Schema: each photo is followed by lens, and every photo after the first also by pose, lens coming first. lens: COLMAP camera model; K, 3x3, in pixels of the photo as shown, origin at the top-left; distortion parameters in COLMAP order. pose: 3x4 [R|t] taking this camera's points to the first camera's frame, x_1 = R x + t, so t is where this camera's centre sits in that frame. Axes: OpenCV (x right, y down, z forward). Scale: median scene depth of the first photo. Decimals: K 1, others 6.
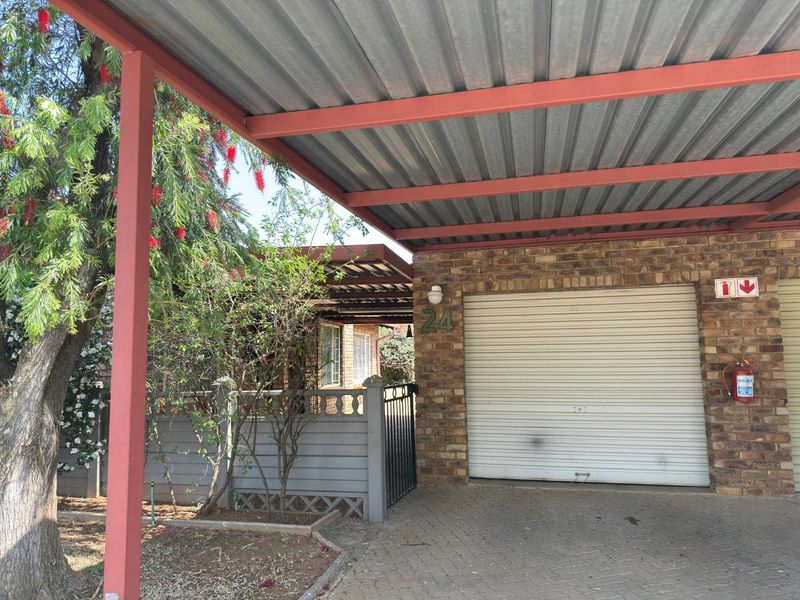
lens RADIAL K [[581.8, 0, 399.7], [0, 581.8, 299.9], [0, 0, 1]] dist [0.001743, 0.000346]
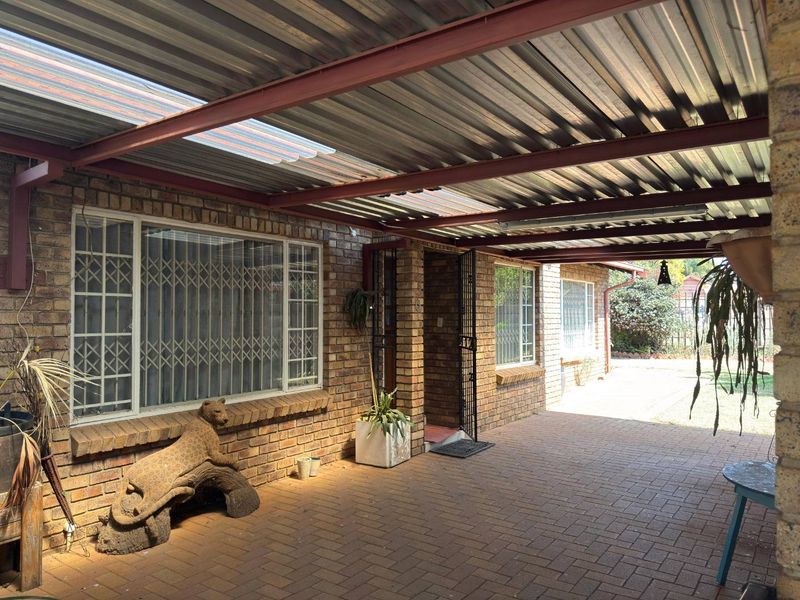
lens RADIAL K [[581.8, 0, 400.0], [0, 581.8, 300.1], [0, 0, 1]] dist [0.001743, 0.000346]
pose [[0.921026, 0.011415, -0.389333, 0.004801], [0.023084, 0.996214, 0.083818, 0.023236], [0.388816, -0.086186, 0.917275, 0.358305]]
